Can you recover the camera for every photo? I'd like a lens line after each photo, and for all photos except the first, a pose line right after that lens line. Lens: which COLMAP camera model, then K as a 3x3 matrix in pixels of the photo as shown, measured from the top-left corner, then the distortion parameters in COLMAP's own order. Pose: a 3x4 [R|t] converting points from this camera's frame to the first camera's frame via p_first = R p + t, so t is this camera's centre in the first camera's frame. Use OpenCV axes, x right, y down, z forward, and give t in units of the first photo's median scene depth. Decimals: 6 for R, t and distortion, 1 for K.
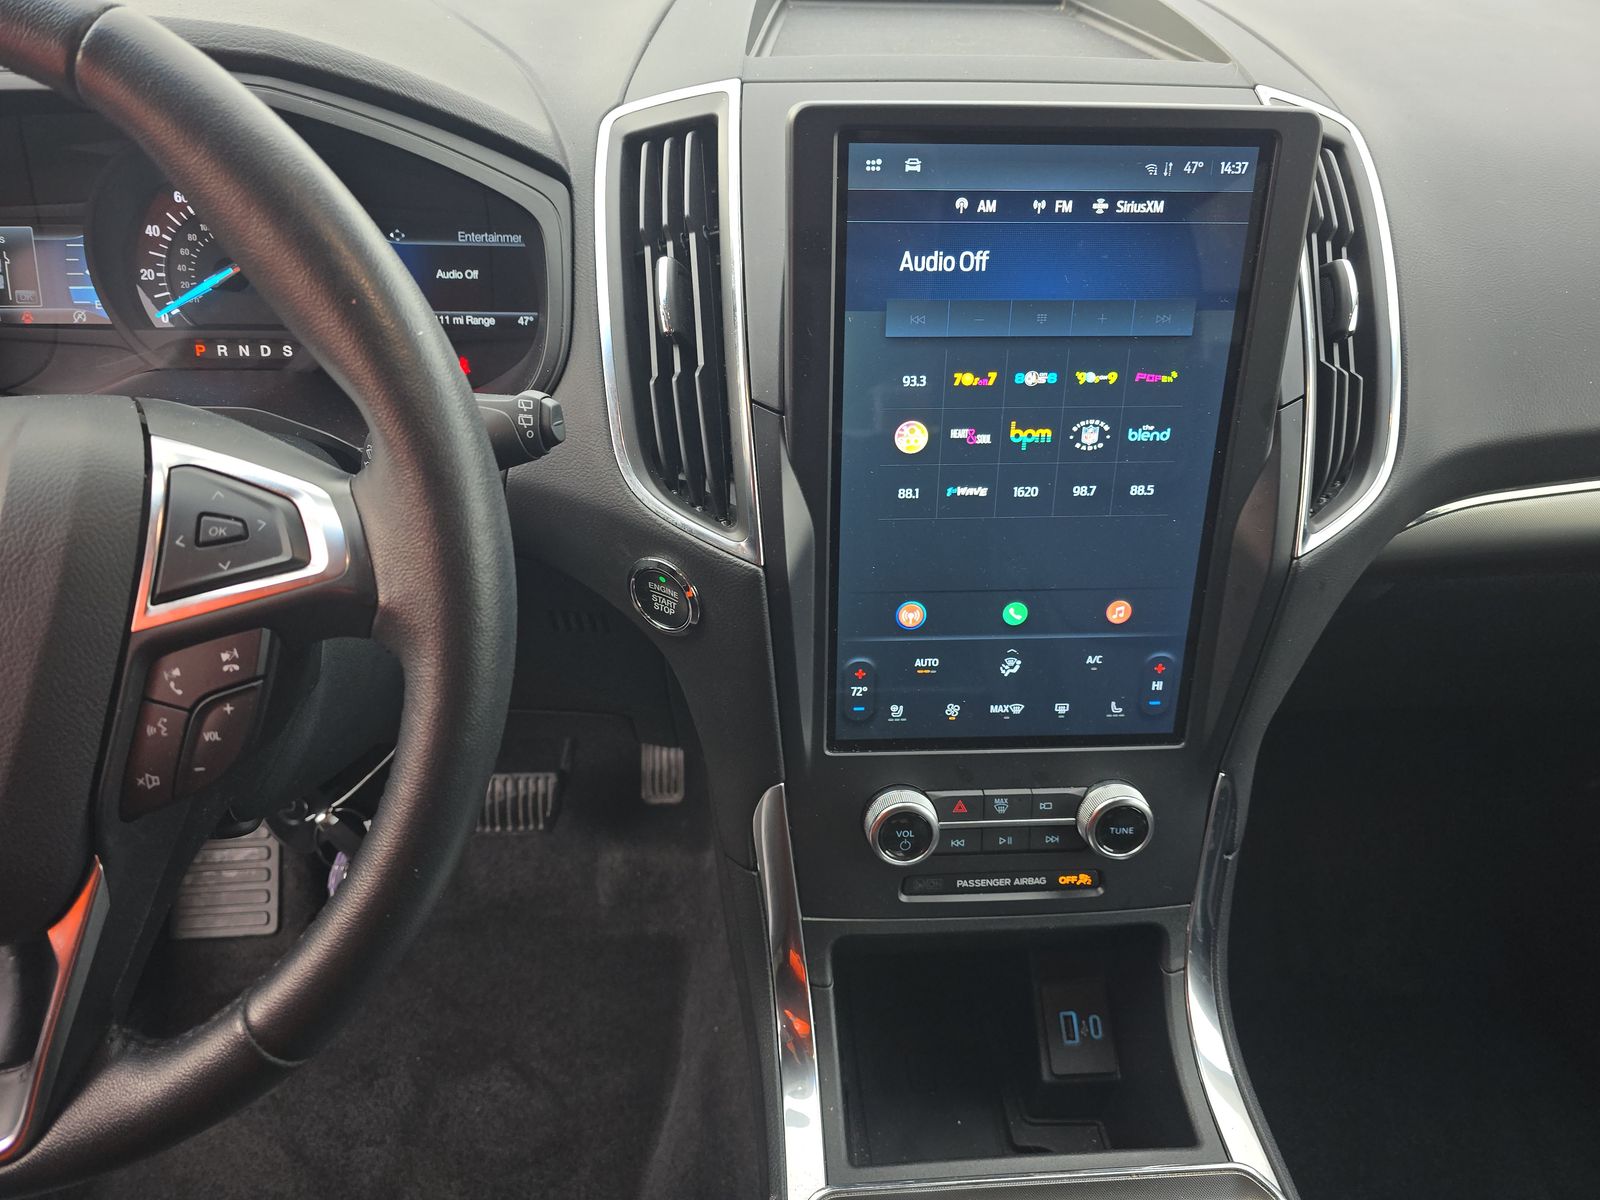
lens RADIAL K [[894.8, 0, 800.0], [0, 894.8, 600.0], [0, 0, 1]] dist [0.030061, -0.028538]
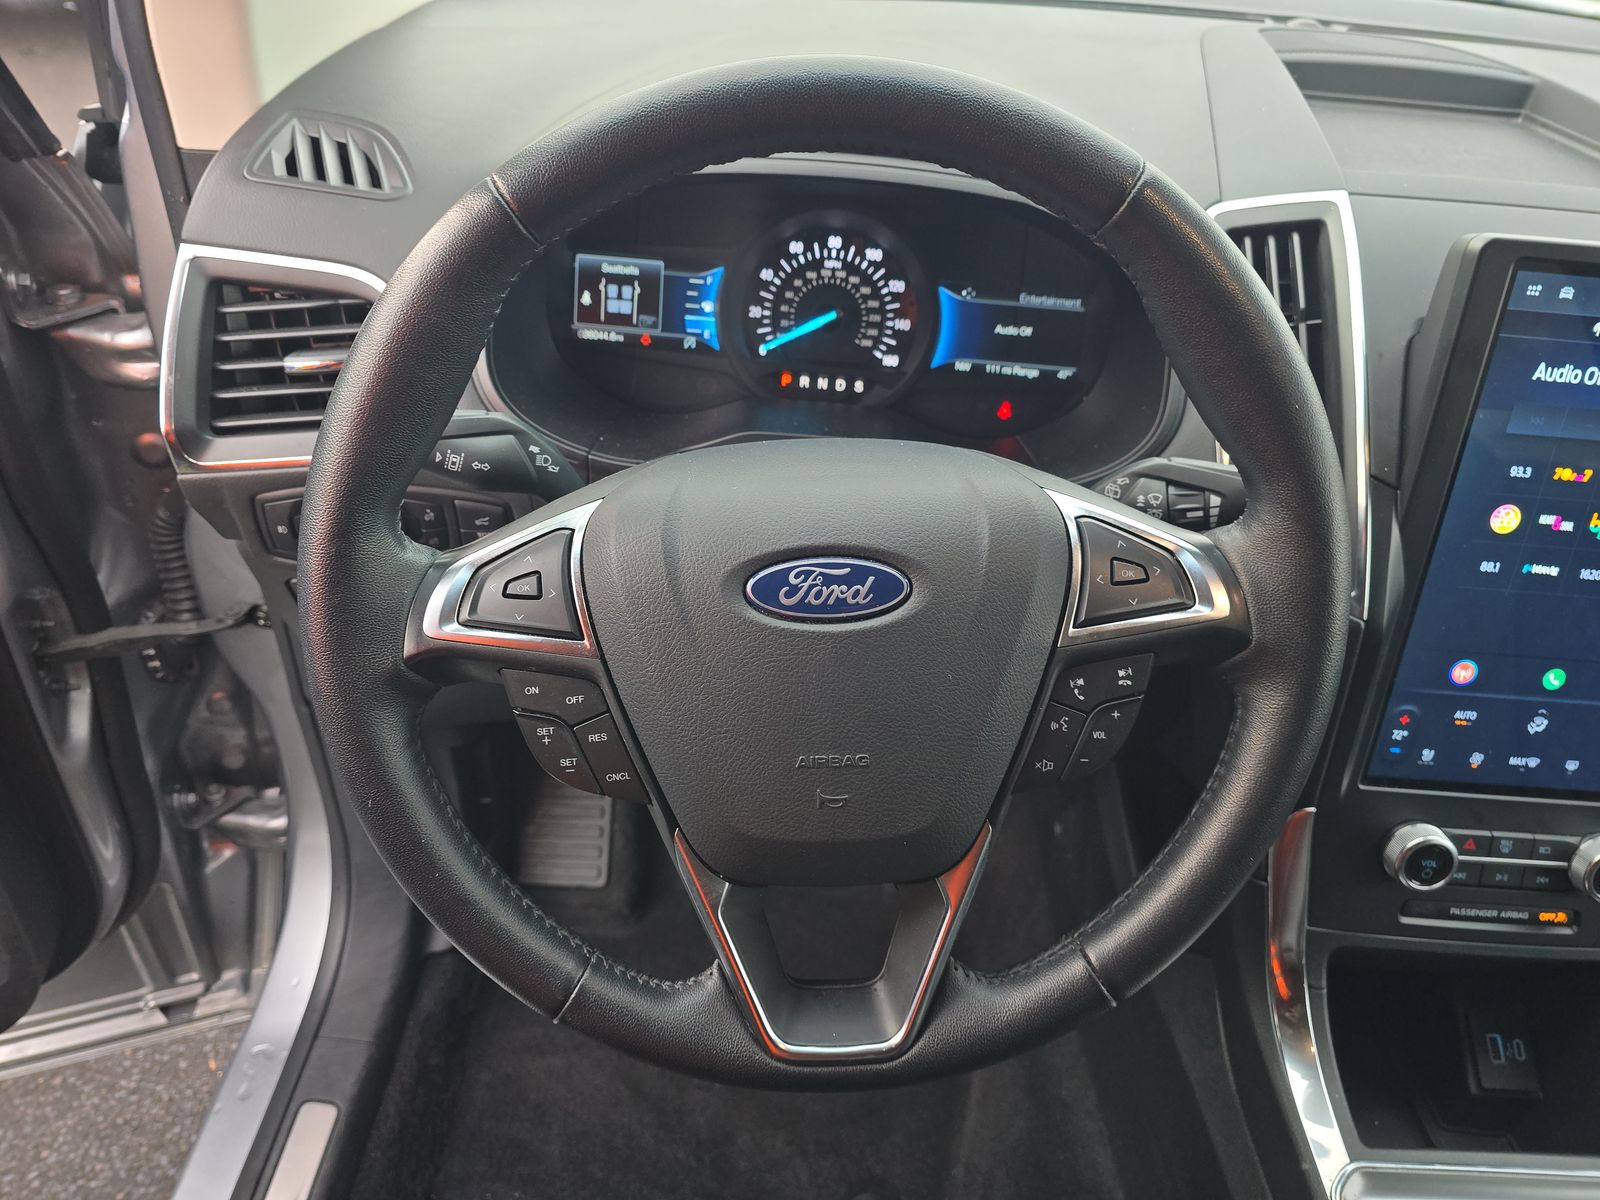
lens RADIAL K [[900.1, 0, 811.7], [0, 900.1, 602.7], [0, 0, 1]] dist [0.025279, -0.028466]
pose [[0.995154, 0.090132, -0.039308, -0.621524], [-0.090082, 0.995930, 0.003048, -0.000024], [0.039423, 0.000508, 0.999222, -0.165178]]
